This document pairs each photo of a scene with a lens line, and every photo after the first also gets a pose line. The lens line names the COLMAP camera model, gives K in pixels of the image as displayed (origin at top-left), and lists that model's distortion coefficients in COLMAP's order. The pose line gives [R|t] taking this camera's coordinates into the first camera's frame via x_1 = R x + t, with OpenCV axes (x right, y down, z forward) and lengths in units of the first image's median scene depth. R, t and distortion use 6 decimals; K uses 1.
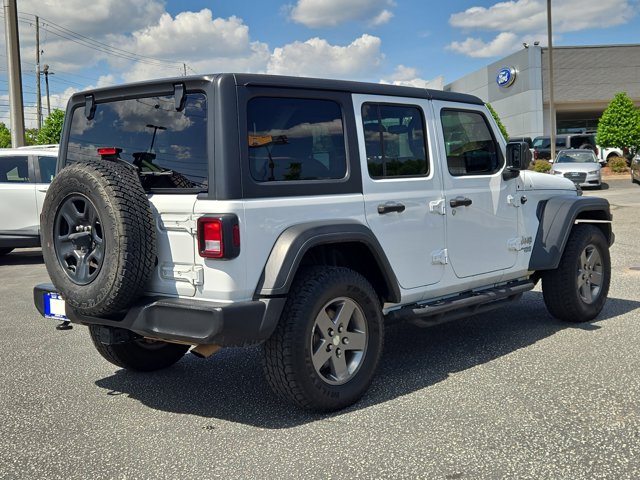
lens RADIAL K [[865.4, 0, 312.6], [0, 865.4, 255.4], [0, 0, 1]] dist [0.072494, 0.000000]
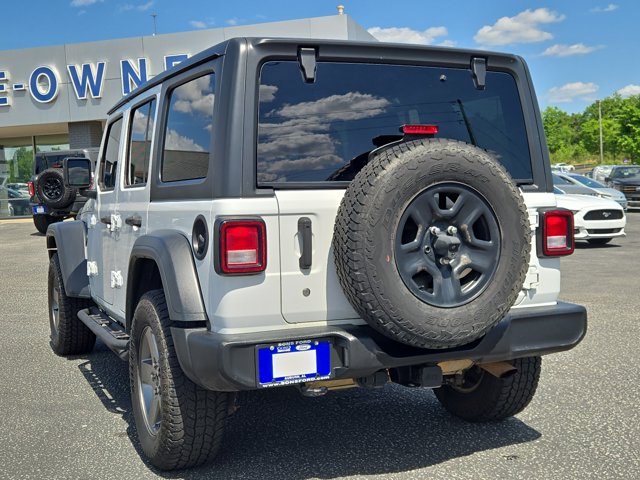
lens RADIAL K [[865.4, 0, 329.6], [0, 865.4, 237.2], [0, 0, 1]] dist [0.072494, 0.000000]
pose [[0.383726, -0.021550, 0.923195, -0.922343], [0.102295, 0.994567, -0.019303, -0.019755], [-0.917764, 0.101846, 0.383846, 0.763078]]
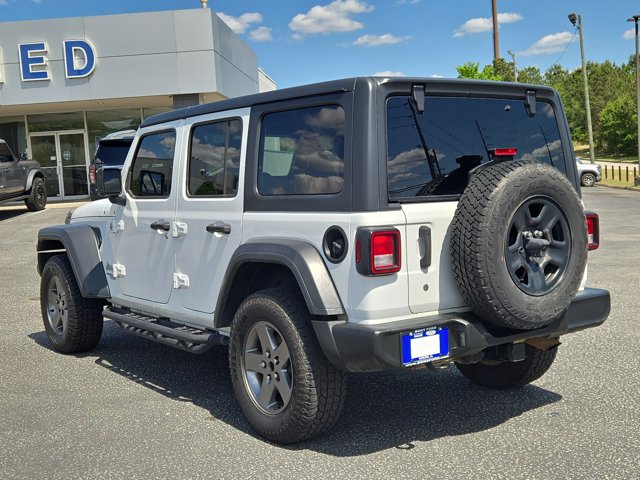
lens RADIAL K [[865.4, 0, 326.4], [0, 865.4, 236.6], [0, 0, 1]] dist [0.072494, 0.000000]
pose [[0.186859, -0.042713, 0.981458, -1.136151], [0.125199, 0.991943, 0.019333, -0.069190], [-0.974376, 0.119265, 0.190701, 0.980012]]
